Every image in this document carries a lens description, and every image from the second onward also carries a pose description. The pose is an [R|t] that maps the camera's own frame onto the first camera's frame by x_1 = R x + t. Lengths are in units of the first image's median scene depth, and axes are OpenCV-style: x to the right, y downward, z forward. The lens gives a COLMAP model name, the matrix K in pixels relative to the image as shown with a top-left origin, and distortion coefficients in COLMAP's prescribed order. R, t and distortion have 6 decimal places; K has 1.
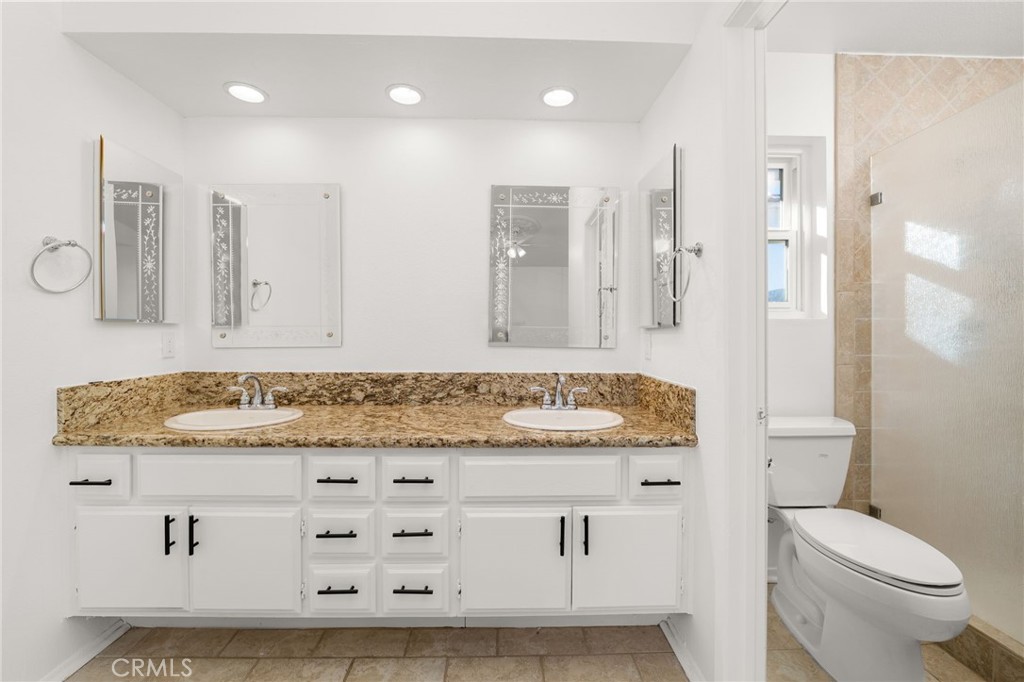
lens RADIAL K [[412.2, 0, 510.4], [0, 412.2, 342.0], [0, 0, 1]] dist [-0.001098, -0.000059]
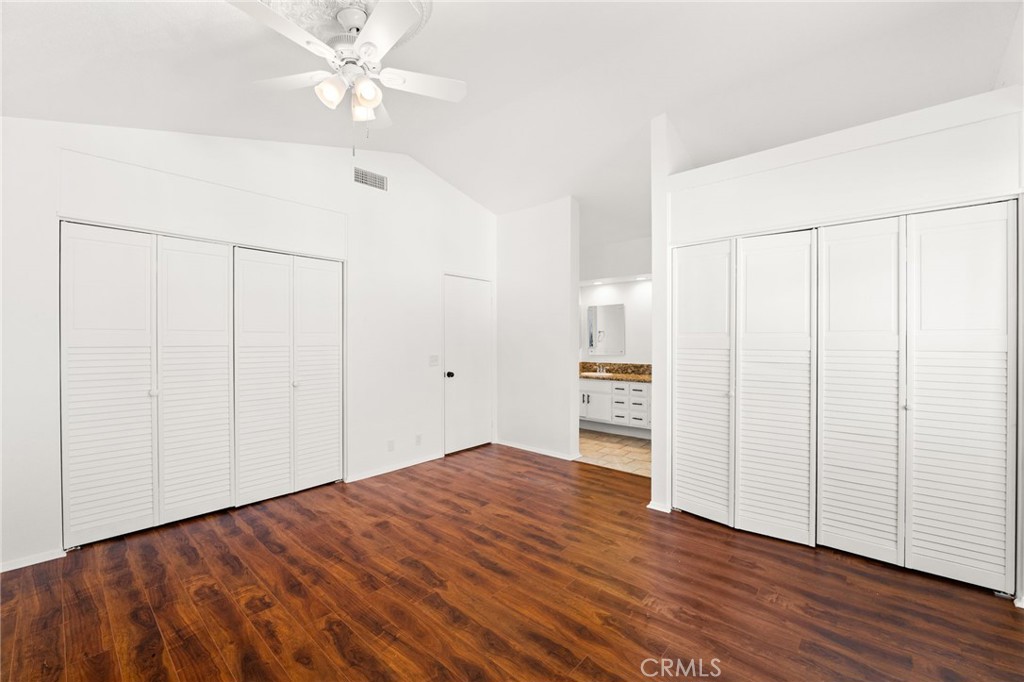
lens RADIAL K [[412.2, 0, 510.1], [0, 412.2, 347.2], [0, 0, 1]] dist [-0.001098, -0.000059]
pose [[0.733294, 0.000318, -0.679912, 1.158185], [-0.005092, 0.999974, -0.005024, -0.032400], [0.679893, 0.007146, 0.733277, -2.028255]]
